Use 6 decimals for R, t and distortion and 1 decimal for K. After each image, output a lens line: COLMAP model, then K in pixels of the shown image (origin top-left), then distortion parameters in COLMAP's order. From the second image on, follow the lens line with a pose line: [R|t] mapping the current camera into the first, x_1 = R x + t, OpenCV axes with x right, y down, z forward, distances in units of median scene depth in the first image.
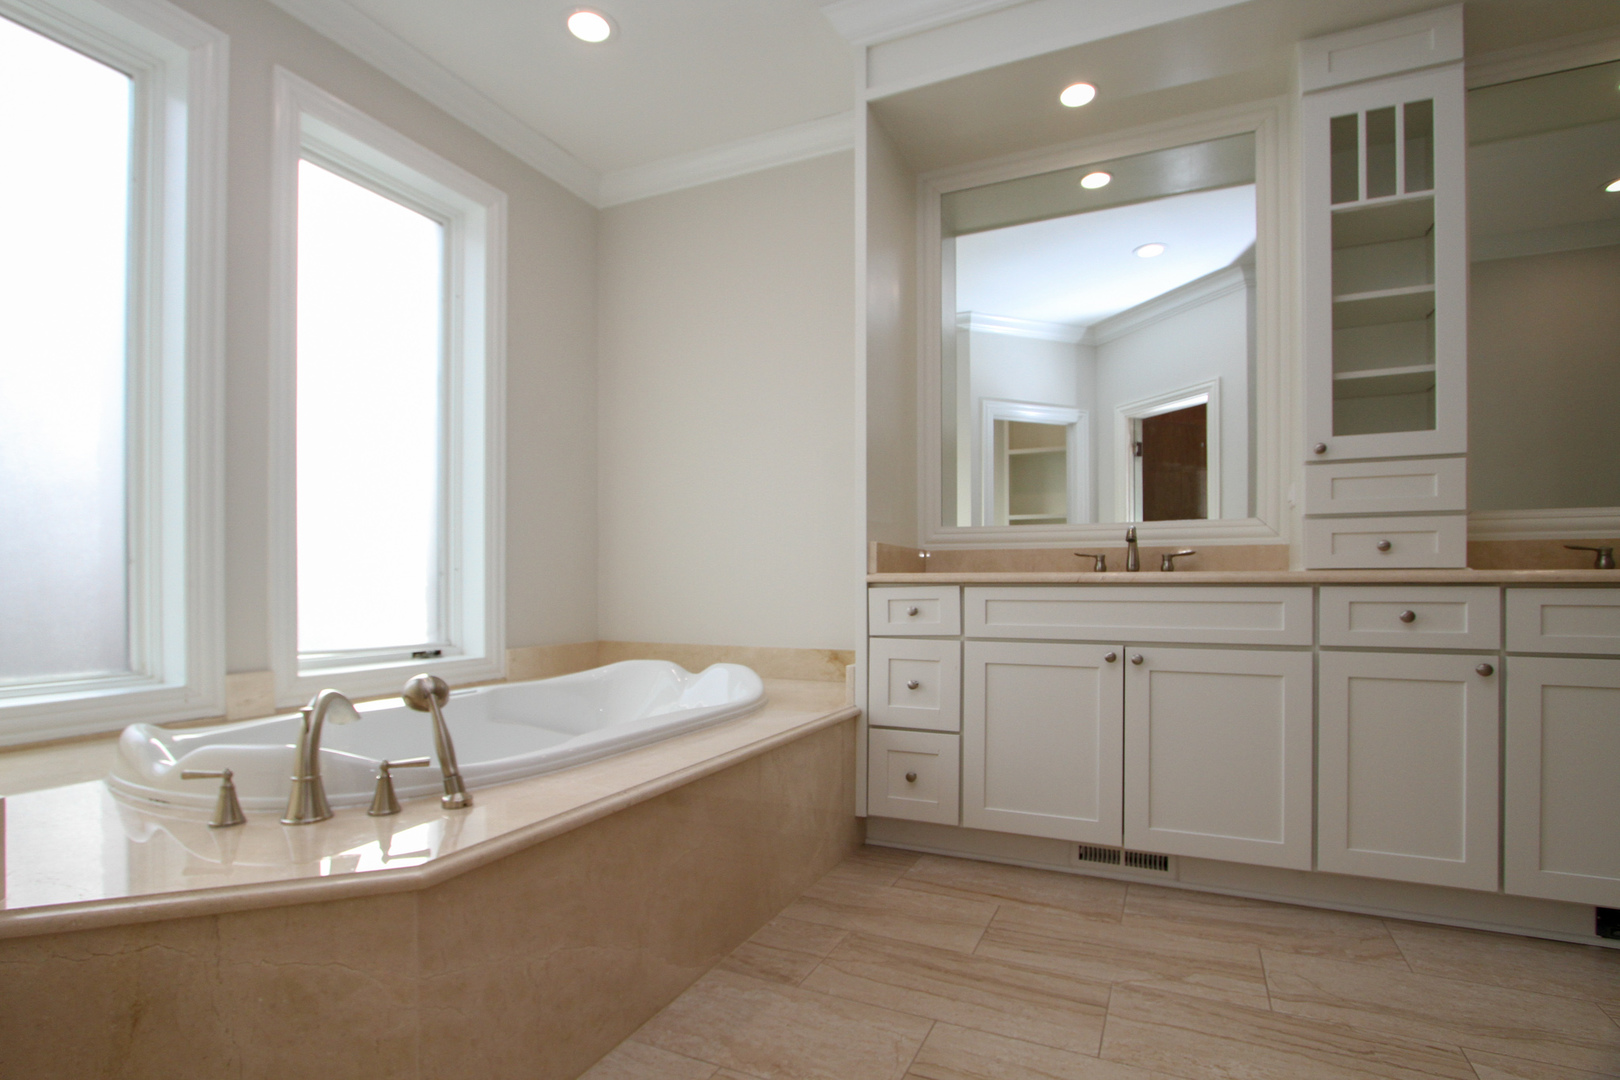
lens RADIAL K [[796.4, 0, 810.9], [0, 796.4, 576.4], [0, 0, 1]] dist [0.001087, 0.000025]
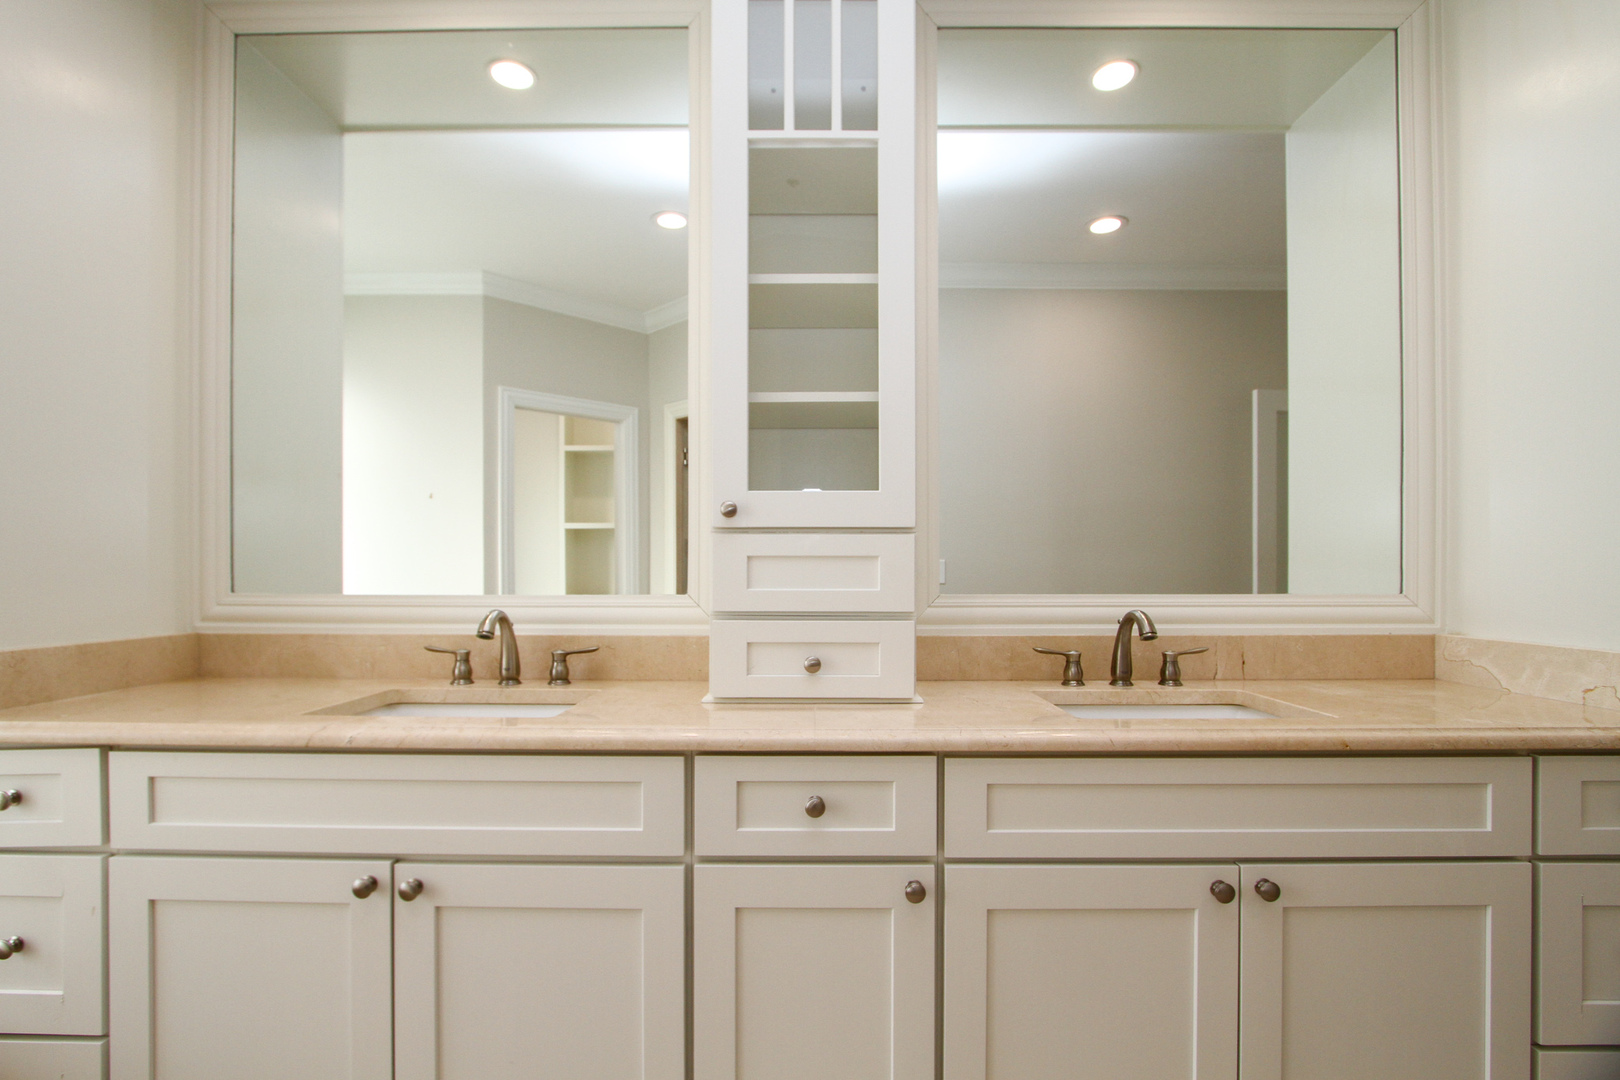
lens RADIAL K [[779.2, 0, 812.8], [0, 779.2, 561.8], [0, 0, 1]] dist [-0.001845, -0.000063]
pose [[0.912007, -0.002471, 0.410167, 0.445773], [0.000772, 0.999990, 0.004308, -0.121773], [-0.410173, -0.003612, 0.912000, 0.407822]]
